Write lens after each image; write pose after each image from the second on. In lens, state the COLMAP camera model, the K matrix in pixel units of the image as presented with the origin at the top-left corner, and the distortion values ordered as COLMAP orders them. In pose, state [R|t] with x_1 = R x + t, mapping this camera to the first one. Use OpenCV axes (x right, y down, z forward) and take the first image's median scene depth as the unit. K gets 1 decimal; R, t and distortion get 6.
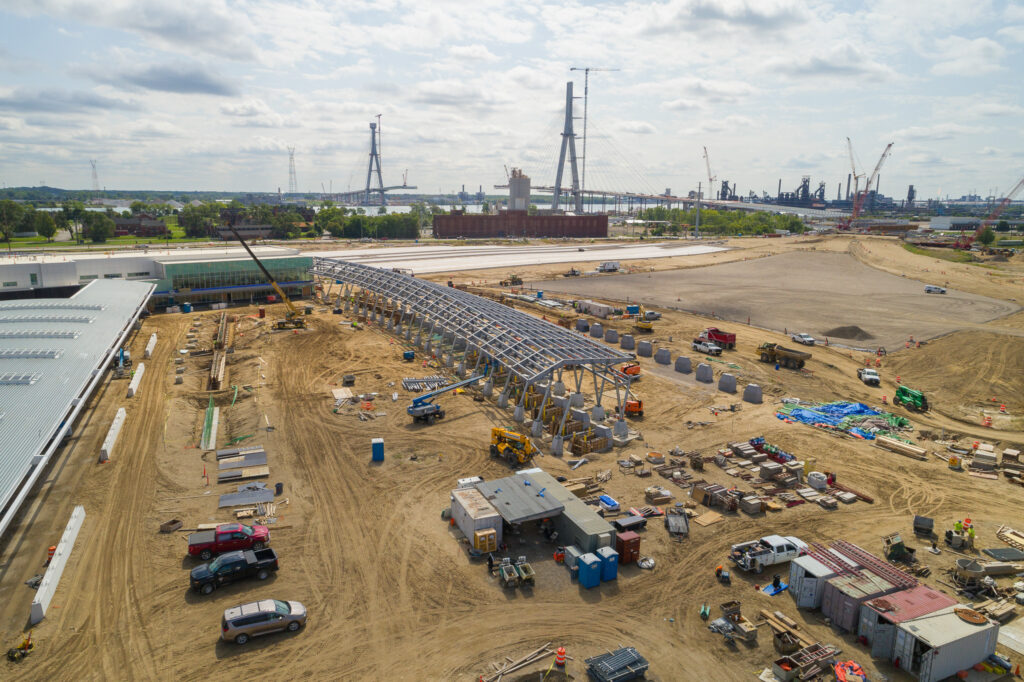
lens RADIAL K [[691.1, 0, 512.0], [0, 691.1, 341.0], [0, 0, 1]] dist [-0.001856, 0.005815]
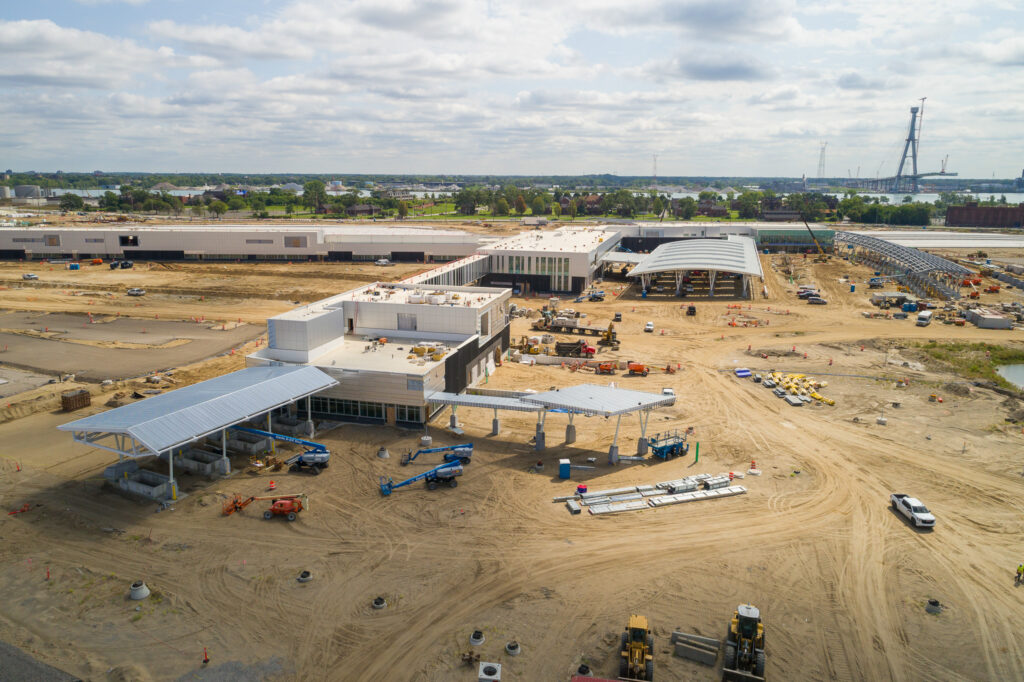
lens RADIAL K [[691.1, 0, 512.0], [0, 691.1, 341.0], [0, 0, 1]] dist [-0.001856, 0.005815]
pose [[0.762362, 0.145085, -0.630678, 0.113175], [-0.131465, 0.988945, 0.068588, 0.069976], [0.633657, 0.030623, 0.773008, -0.422967]]
